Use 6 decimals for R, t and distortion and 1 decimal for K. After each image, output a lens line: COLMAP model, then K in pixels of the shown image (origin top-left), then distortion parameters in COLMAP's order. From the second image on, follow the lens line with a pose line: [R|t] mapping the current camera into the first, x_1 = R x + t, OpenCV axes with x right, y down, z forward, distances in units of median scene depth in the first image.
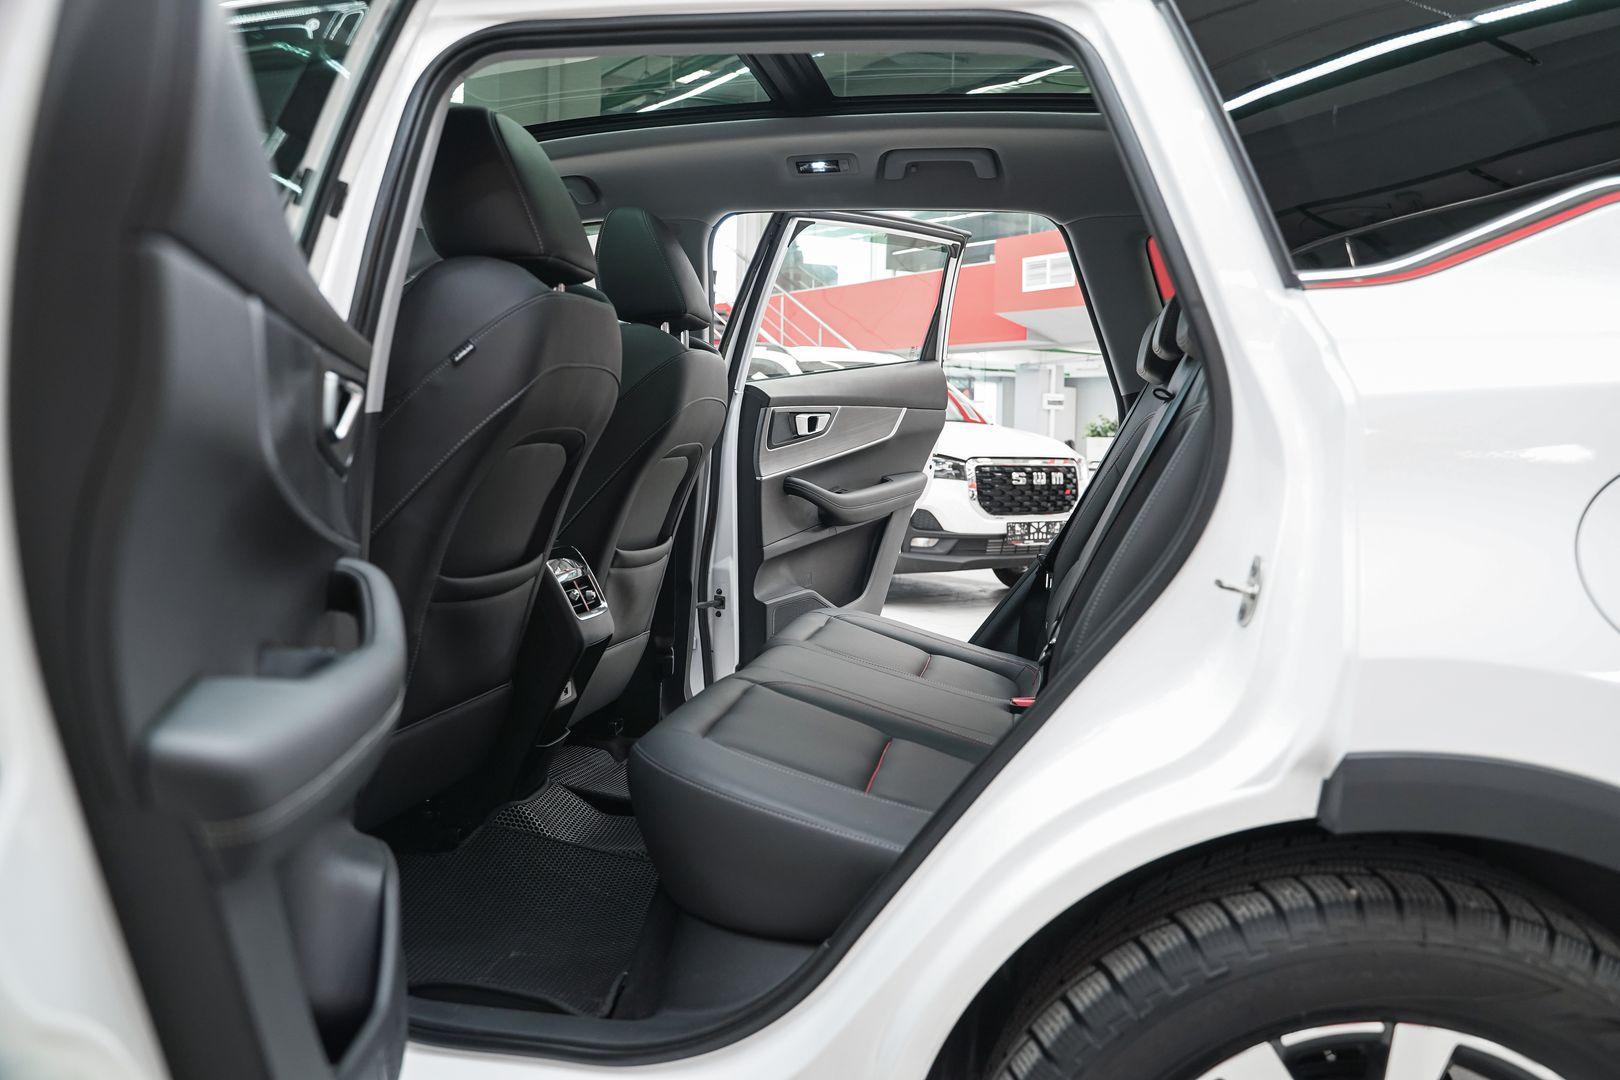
lens RADIAL K [[1315.6, 0, 810.0], [0, 1315.6, 540.0], [0, 0, 1]] dist [-0.121595, 0.100463]
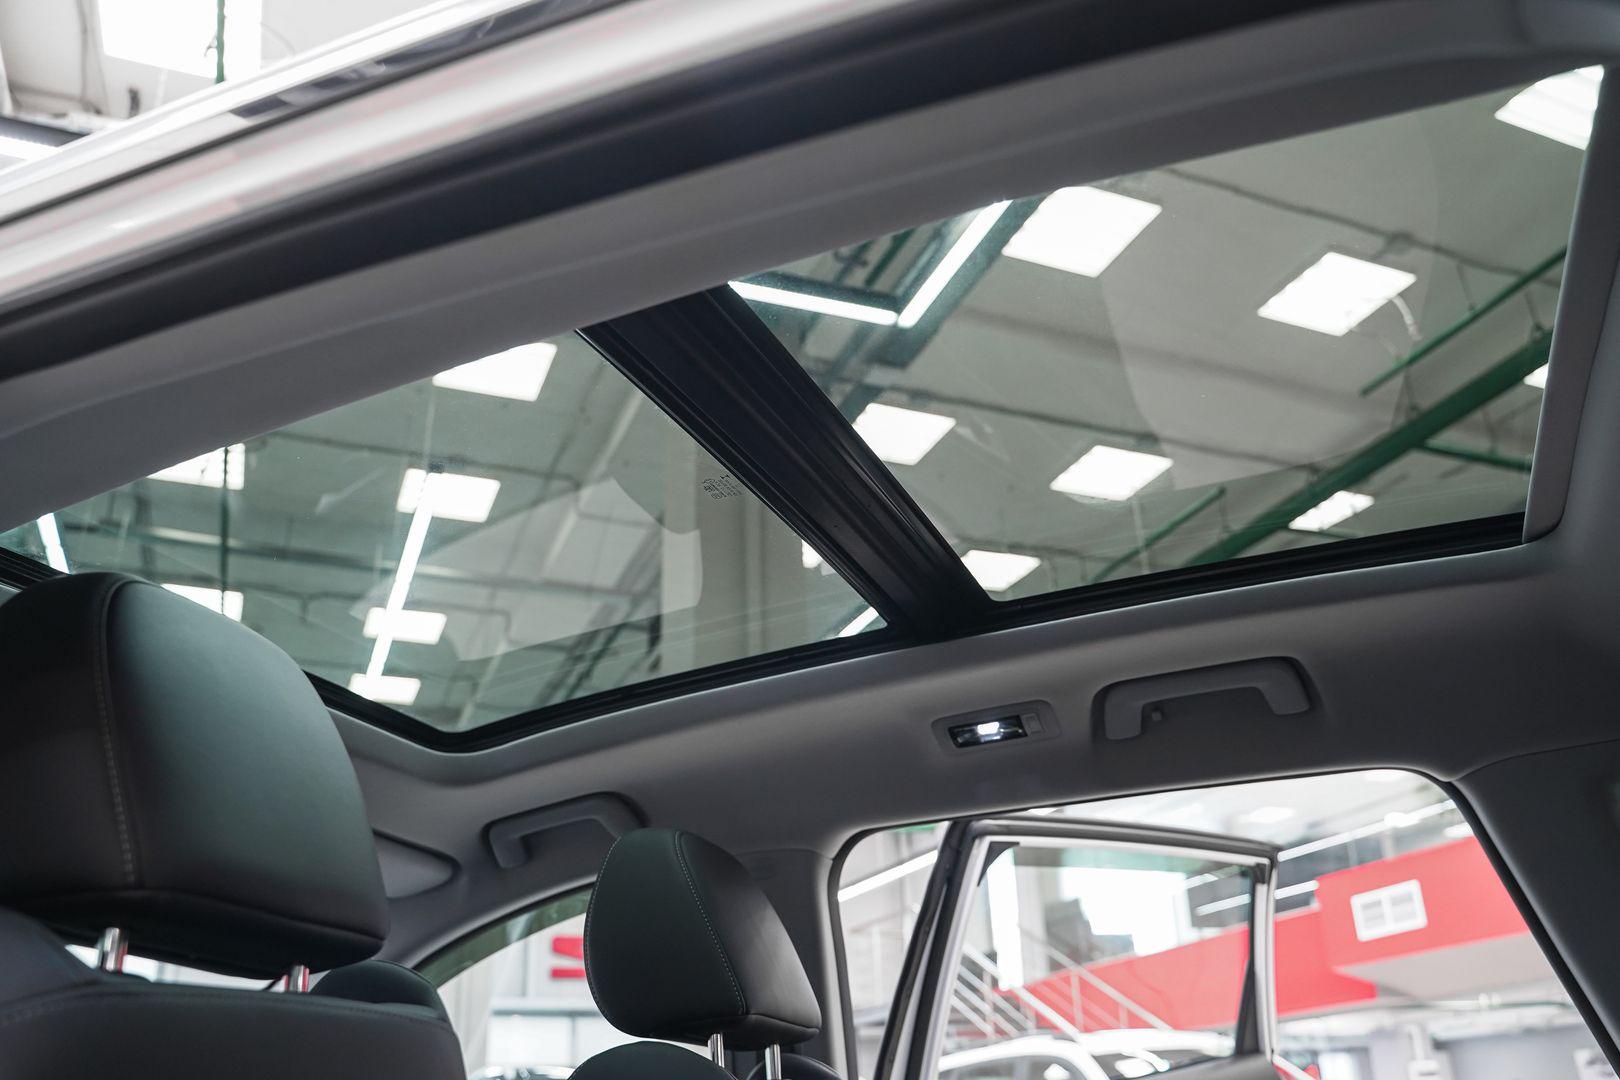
lens RADIAL K [[1315.6, 0, 810.0], [0, 1315.6, 540.0], [0, 0, 1]] dist [-0.121595, 0.100463]
pose [[0.972157, -0.137901, -0.189457, 0.037669], [0.027104, 0.869250, -0.493630, -0.056860], [0.232757, 0.474751, 0.848785, 0.333121]]
